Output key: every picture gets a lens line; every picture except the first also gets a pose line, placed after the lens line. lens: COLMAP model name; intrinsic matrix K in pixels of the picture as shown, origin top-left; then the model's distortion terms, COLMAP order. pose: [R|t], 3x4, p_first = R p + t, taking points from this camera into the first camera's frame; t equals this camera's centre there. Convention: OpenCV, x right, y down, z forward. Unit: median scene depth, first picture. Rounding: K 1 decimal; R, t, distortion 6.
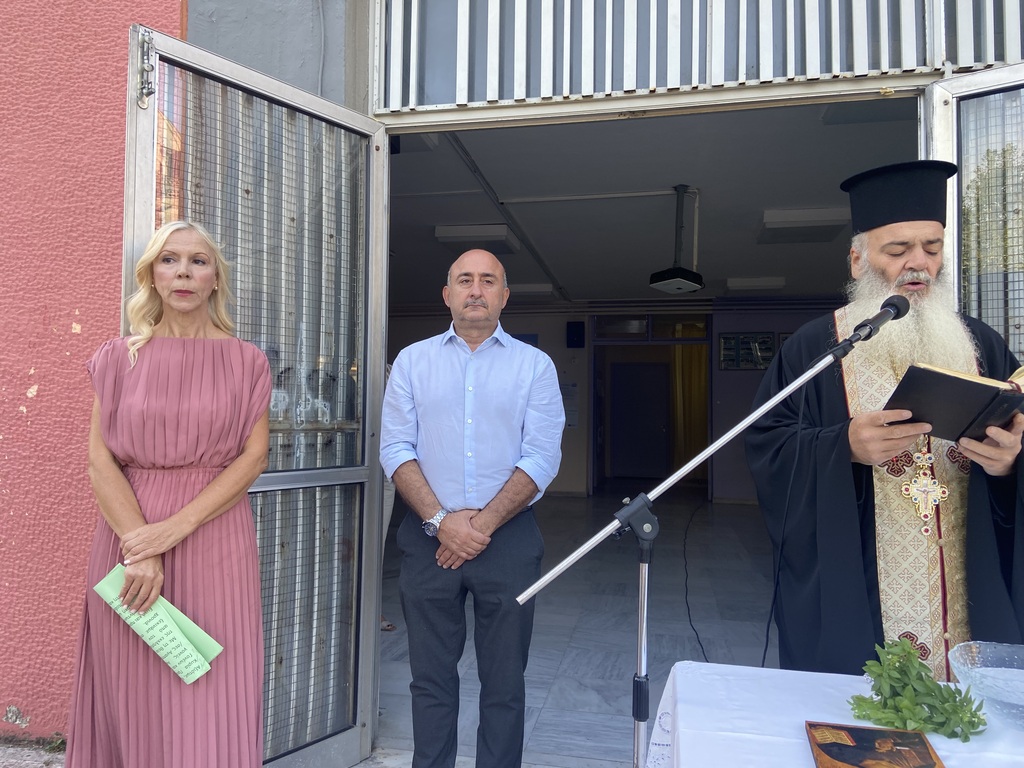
lens RADIAL K [[766.3, 0, 507.7], [0, 766.3, 360.7], [0, 0, 1]] dist [0.118970, -0.154697]
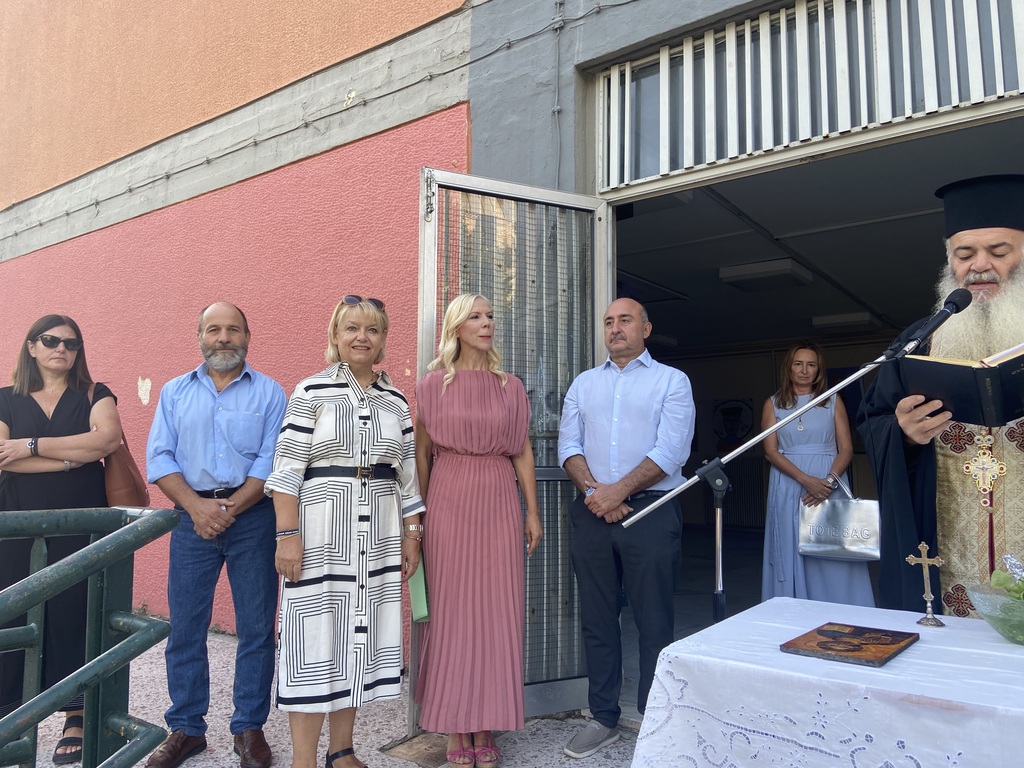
lens RADIAL K [[766.3, 0, 507.7], [0, 766.3, 360.7], [0, 0, 1]] dist [0.118970, -0.154697]
pose [[0.896285, -0.051830, -0.440440, 0.247593], [0.025908, 0.997570, -0.064668, 0.038868], [0.442722, 0.046550, 0.895450, -0.203059]]
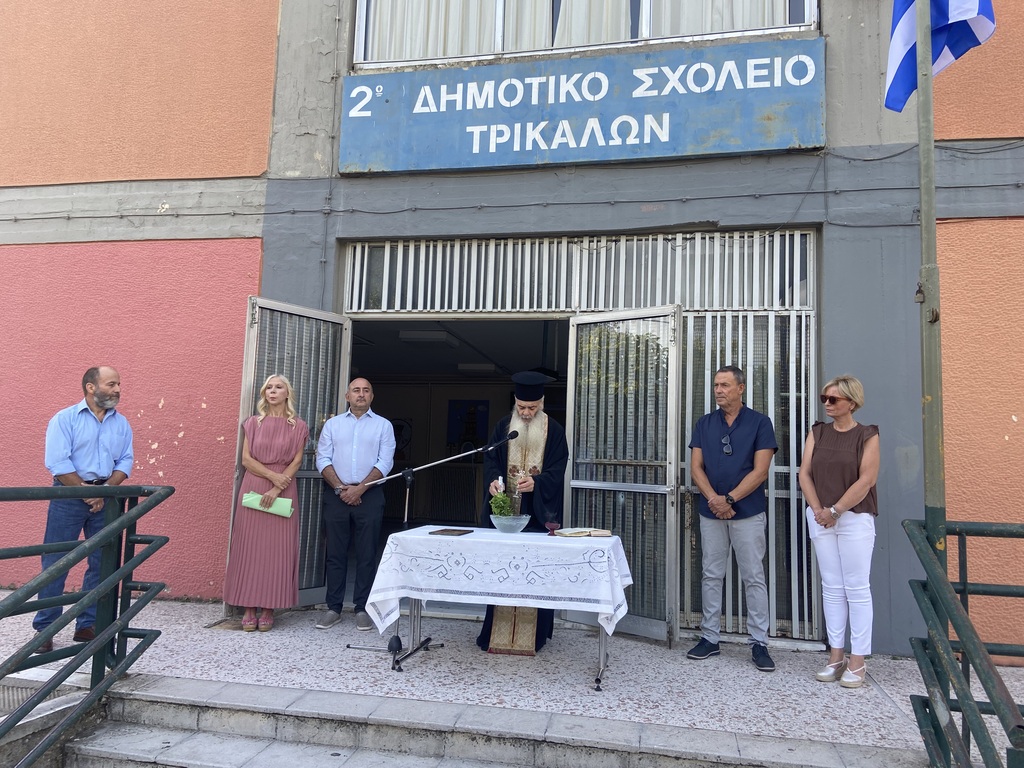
lens RADIAL K [[766.3, 0, 507.7], [0, 766.3, 360.7], [0, 0, 1]] dist [0.118970, -0.154697]
pose [[0.999268, 0.025368, -0.028618, 0.374956], [-0.026970, 0.998008, -0.057034, -0.067624], [0.027114, 0.057764, 0.997962, -1.240384]]
